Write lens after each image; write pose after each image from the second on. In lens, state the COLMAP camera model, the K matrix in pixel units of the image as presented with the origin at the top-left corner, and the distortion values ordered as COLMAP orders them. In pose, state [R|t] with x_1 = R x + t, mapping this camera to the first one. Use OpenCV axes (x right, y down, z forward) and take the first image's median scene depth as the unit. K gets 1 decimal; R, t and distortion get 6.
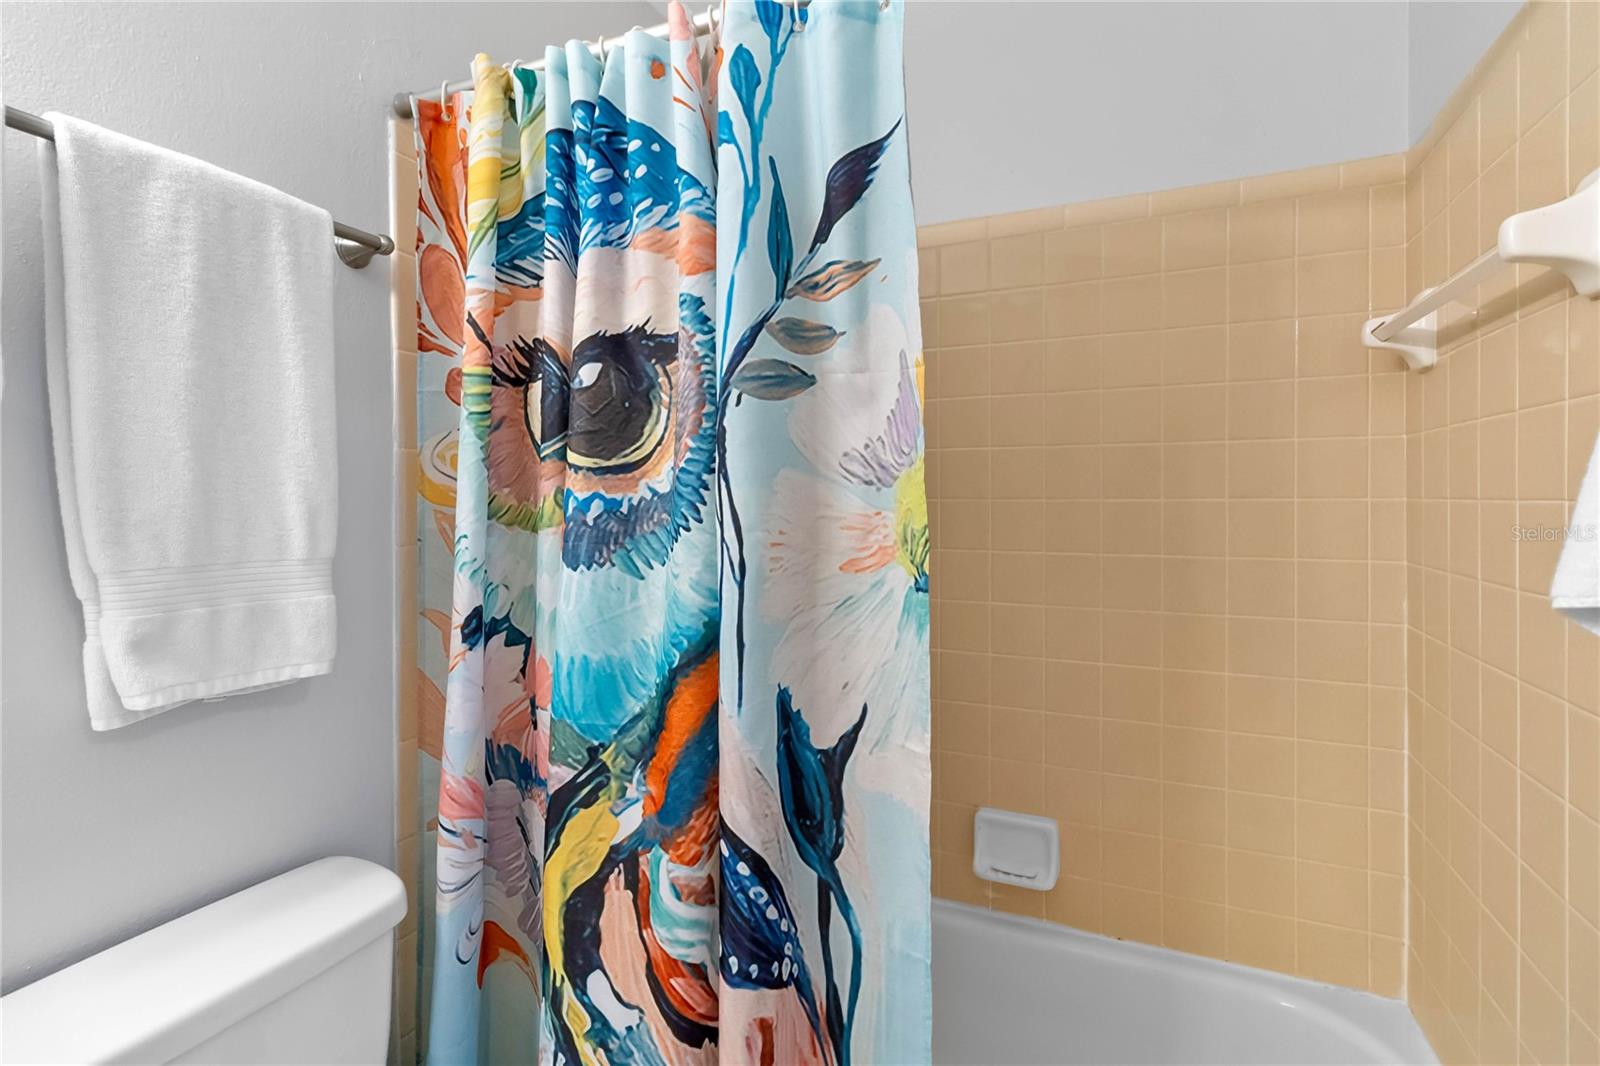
lens RADIAL K [[746.7, 0, 806.4], [0, 746.7, 508.9], [0, 0, 1]] dist [-0.000547, 0.000166]
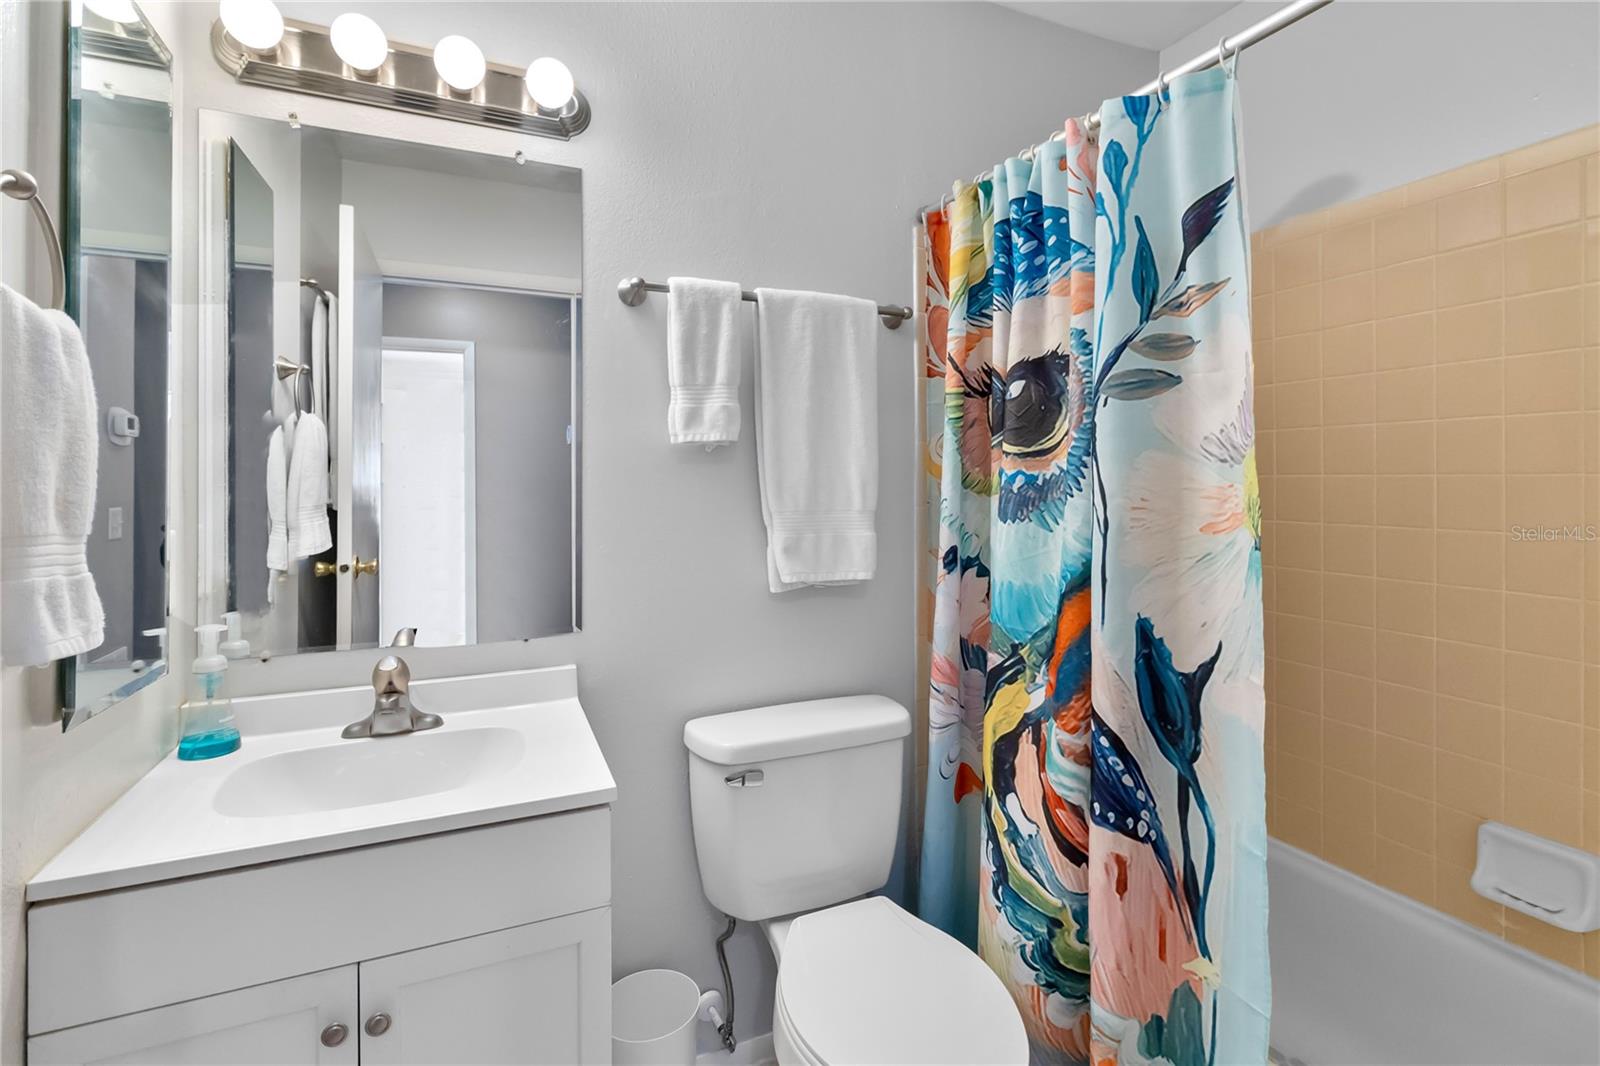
lens RADIAL K [[746.7, 0, 806.4], [0, 746.7, 508.9], [0, 0, 1]] dist [-0.000547, 0.000166]
pose [[0.742688, 0.027397, -0.669077, 0.388236], [-0.006746, 0.999418, 0.033436, 0.007535], [0.669603, -0.020319, 0.742441, -0.360298]]
